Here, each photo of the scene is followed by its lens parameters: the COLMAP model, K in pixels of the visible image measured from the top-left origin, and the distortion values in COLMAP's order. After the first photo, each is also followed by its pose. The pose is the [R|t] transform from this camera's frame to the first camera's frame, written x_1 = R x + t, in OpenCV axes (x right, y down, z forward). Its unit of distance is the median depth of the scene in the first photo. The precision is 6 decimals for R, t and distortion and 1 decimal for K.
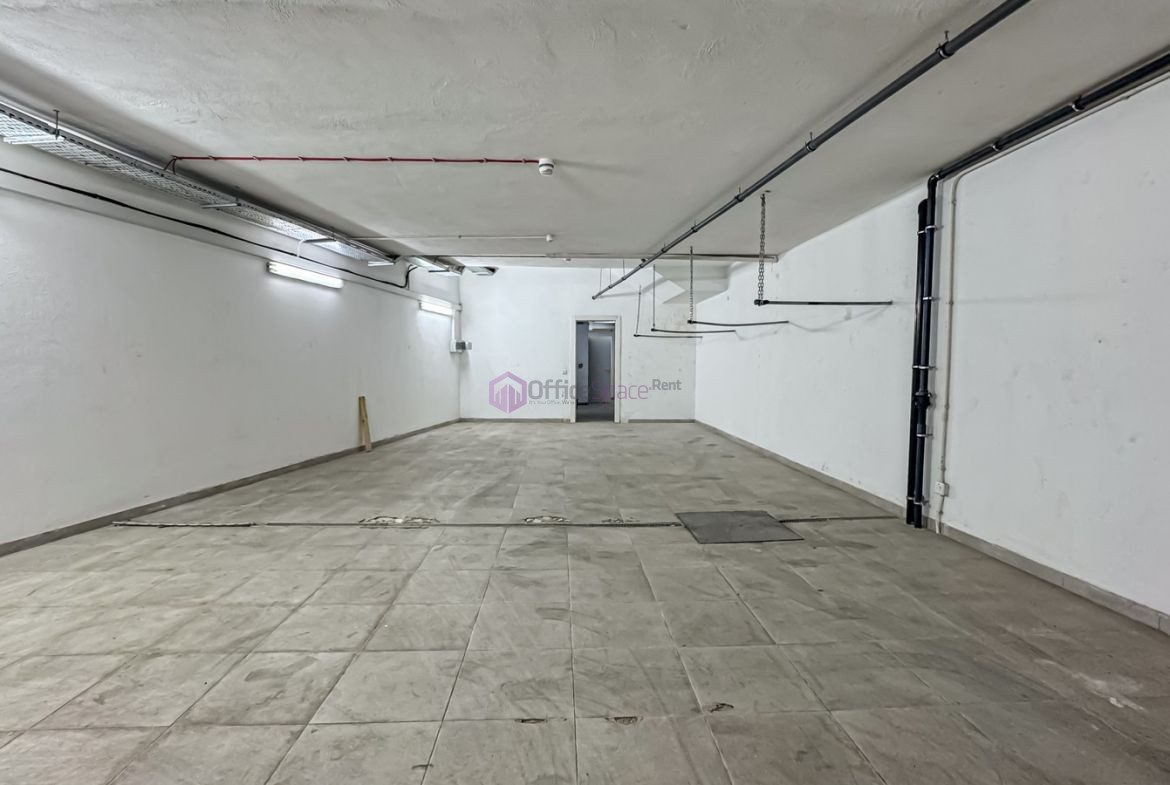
lens RADIAL K [[534.8, 0, 584.5], [0, 534.8, 393.7], [0, 0, 1]] dist [-0.024406, 0.008435]
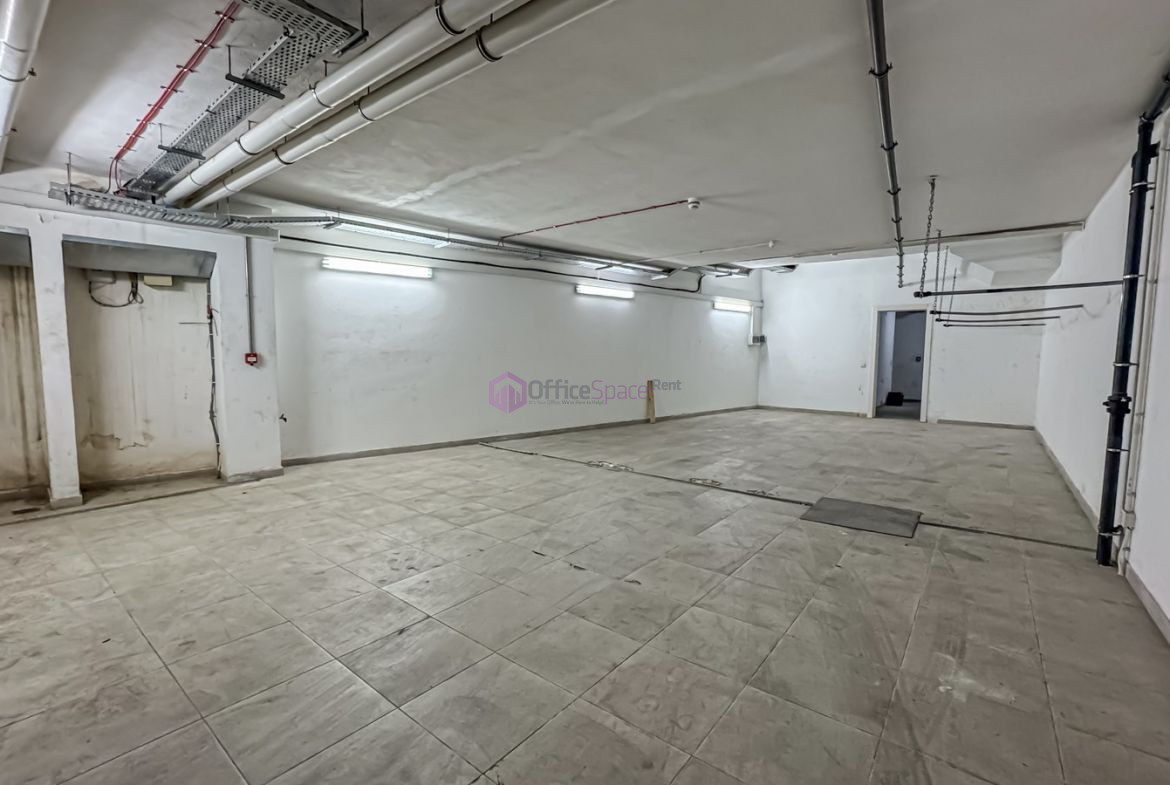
lens RADIAL K [[534.8, 0, 587.3], [0, 534.8, 391.3], [0, 0, 1]] dist [-0.024406, 0.008435]
pose [[0.746774, 0.050894, -0.663128, 0.541589], [-0.042319, 0.998683, 0.028990, 0.001025], [0.663730, 0.006414, 0.747945, -0.116008]]
